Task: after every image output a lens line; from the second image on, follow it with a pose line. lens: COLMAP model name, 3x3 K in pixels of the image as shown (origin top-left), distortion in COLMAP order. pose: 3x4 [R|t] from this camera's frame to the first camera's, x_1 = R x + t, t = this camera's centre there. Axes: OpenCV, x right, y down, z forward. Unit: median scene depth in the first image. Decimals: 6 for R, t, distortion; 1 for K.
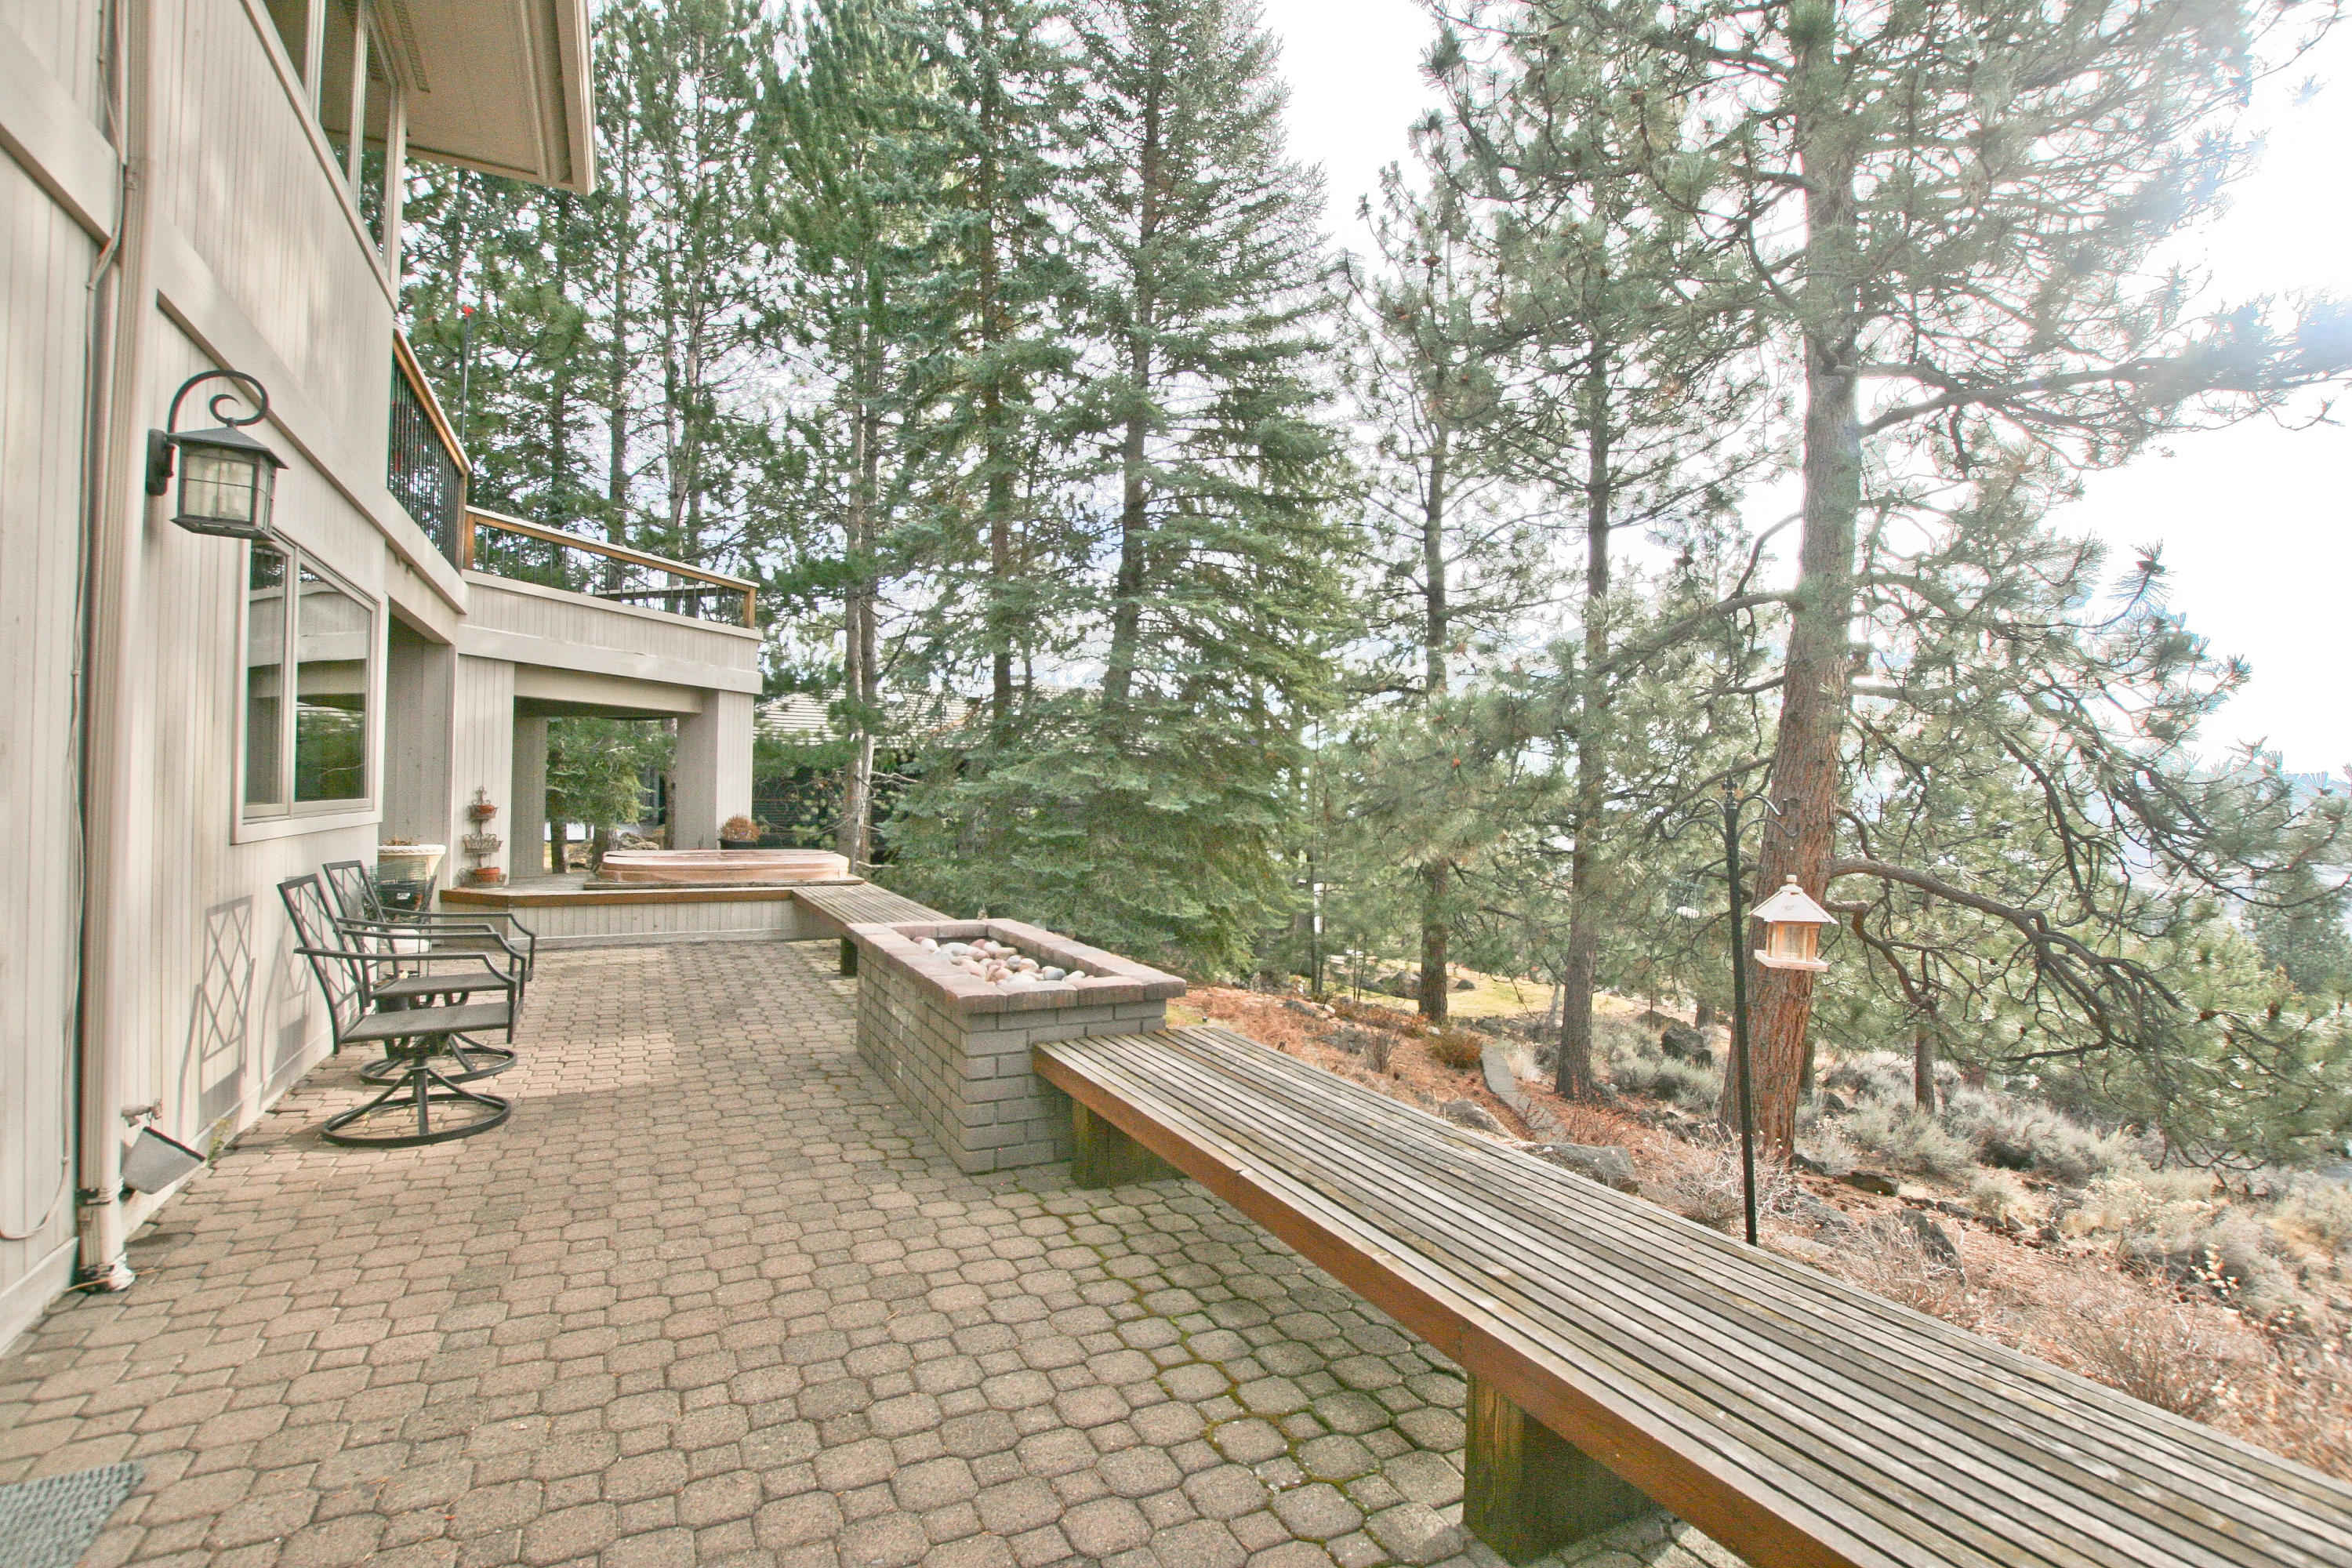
lens RADIAL K [[1114.0, 0, 1173.9], [0, 1114.0, 784.8], [0, 0, 1]] dist [-0.001144, -0.000041]
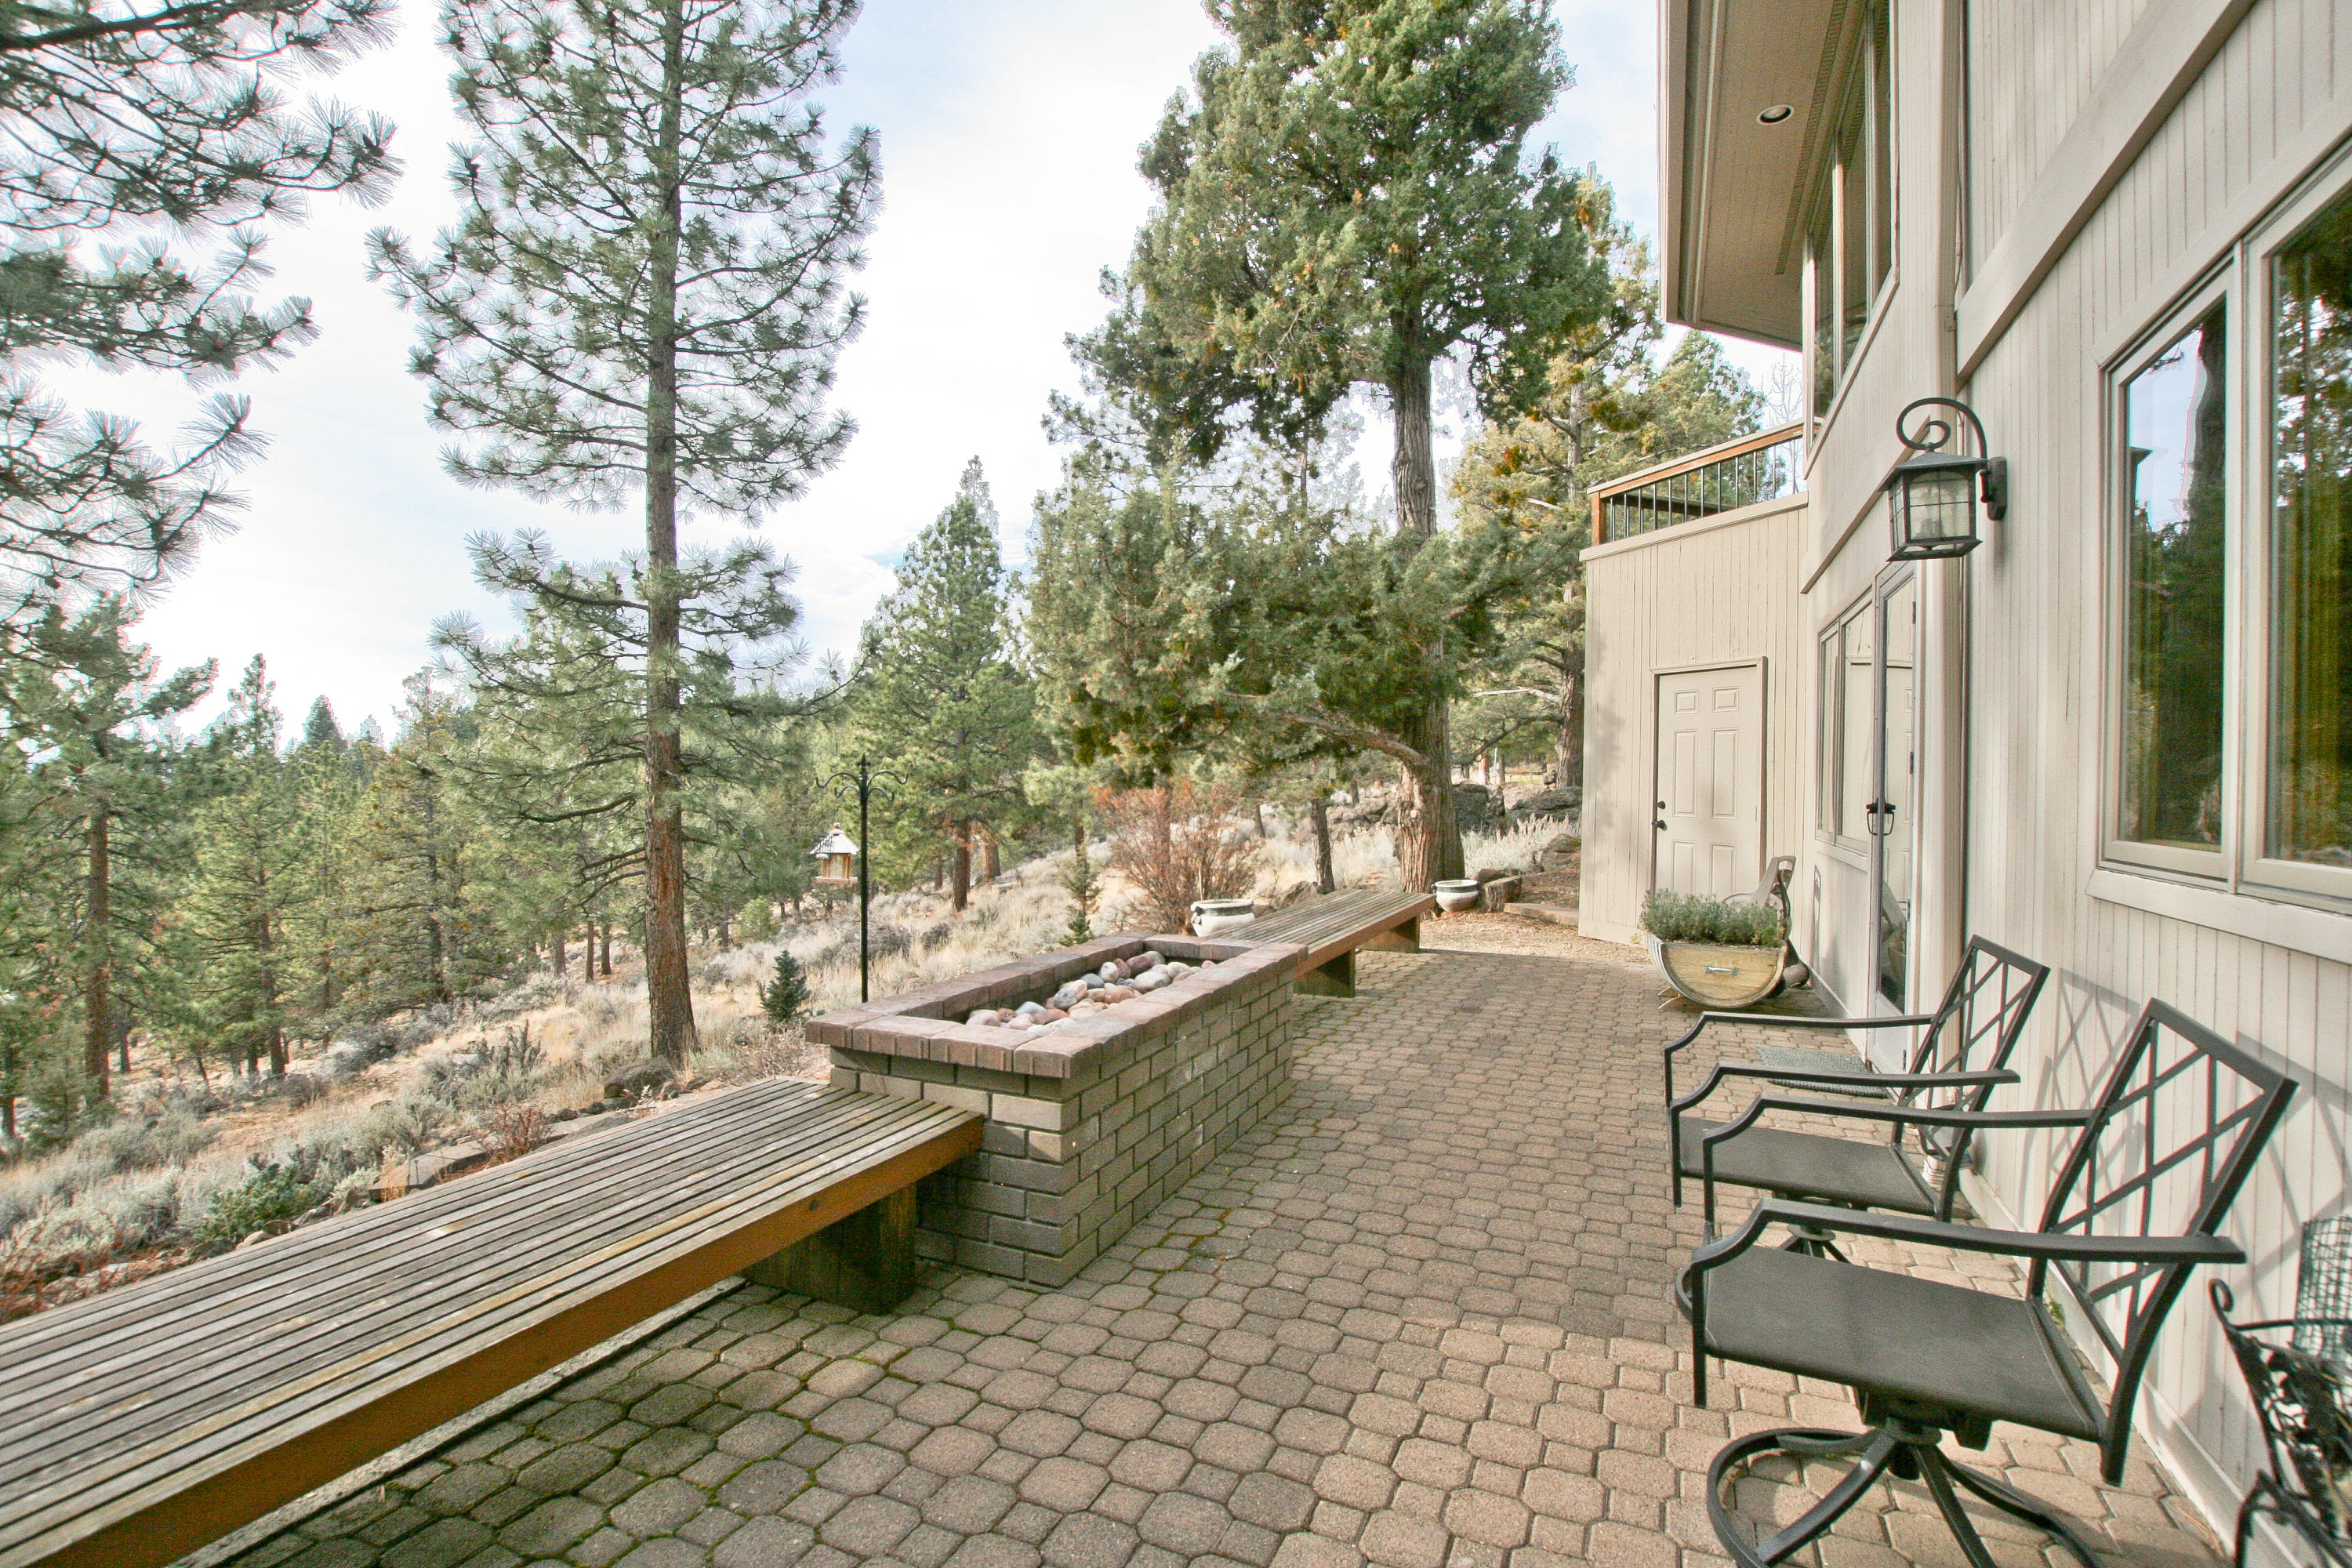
lens RADIAL K [[1114.0, 0, 1170.6], [0, 1114.0, 780.8], [0, 0, 1]] dist [-0.001144, -0.000041]
pose [[-0.640667, -0.025496, 0.767395, -1.007251], [-0.025403, 0.999605, 0.012004, -0.007974], [-0.767398, -0.011804, -0.641062, 1.842815]]
